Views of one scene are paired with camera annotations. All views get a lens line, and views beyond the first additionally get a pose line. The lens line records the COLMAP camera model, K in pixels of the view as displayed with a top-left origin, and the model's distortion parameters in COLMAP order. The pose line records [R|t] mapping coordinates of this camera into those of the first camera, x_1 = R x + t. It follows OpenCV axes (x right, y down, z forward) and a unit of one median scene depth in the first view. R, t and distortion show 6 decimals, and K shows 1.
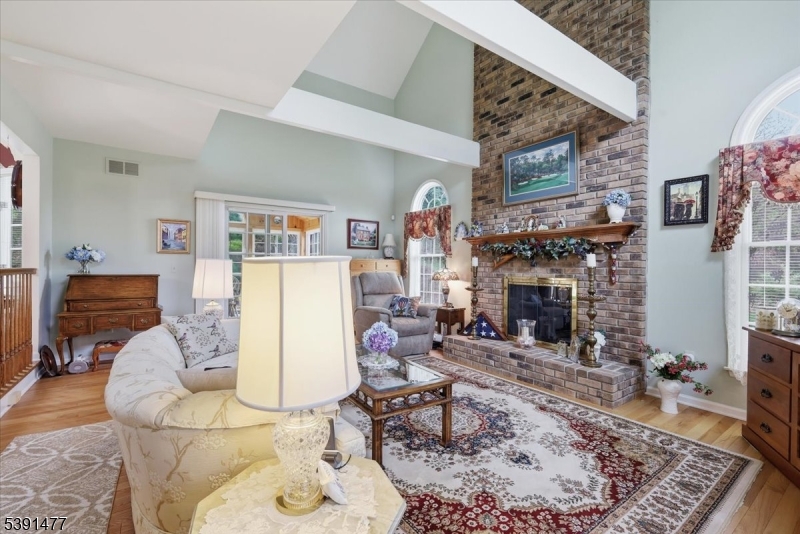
lens RADIAL K [[356.5, 0, 399.2], [0, 356.5, 263.2], [0, 0, 1]] dist [0.003170, -0.000936]
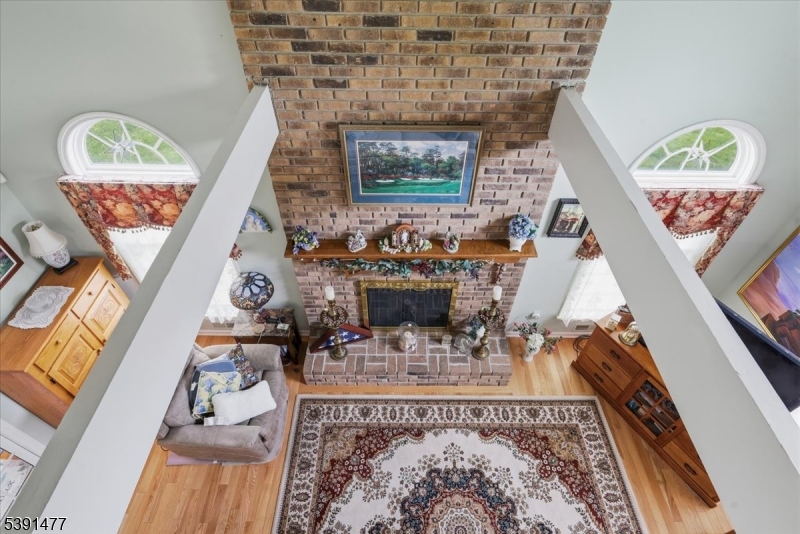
lens RADIAL K [[414.9, 0, 404.0], [0, 414.9, 263.3], [0, 0, 1]] dist [0.001537, -0.000068]
pose [[0.570328, -0.591806, 0.569642, -0.137868], [-0.017062, 0.684802, 0.728529, -0.693496], [-0.821240, -0.425220, 0.380465, 0.677650]]
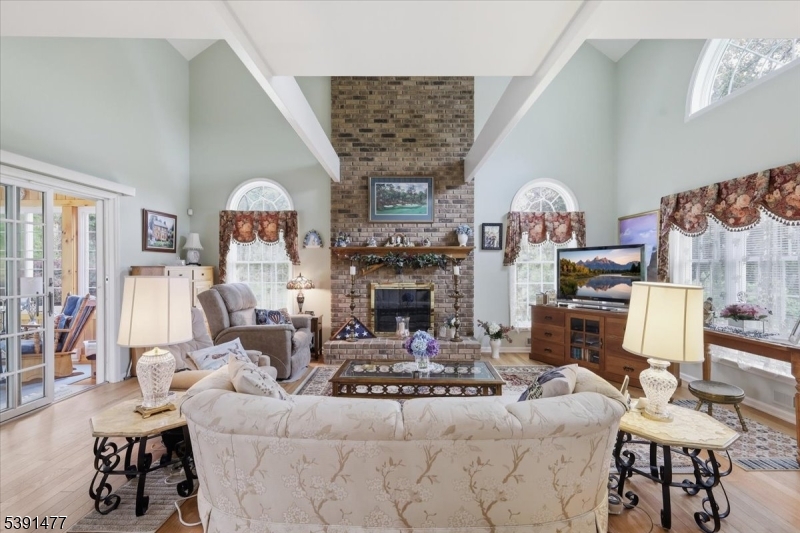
lens RADIAL K [[356.5, 0, 402.1], [0, 356.5, 265.1], [0, 0, 1]] dist [0.003170, -0.000936]
pose [[0.563461, -0.001443, 0.826142, -0.677906], [-0.004703, 0.999977, 0.004954, -0.030177], [-0.826130, -0.006677, 0.563441, 0.287220]]
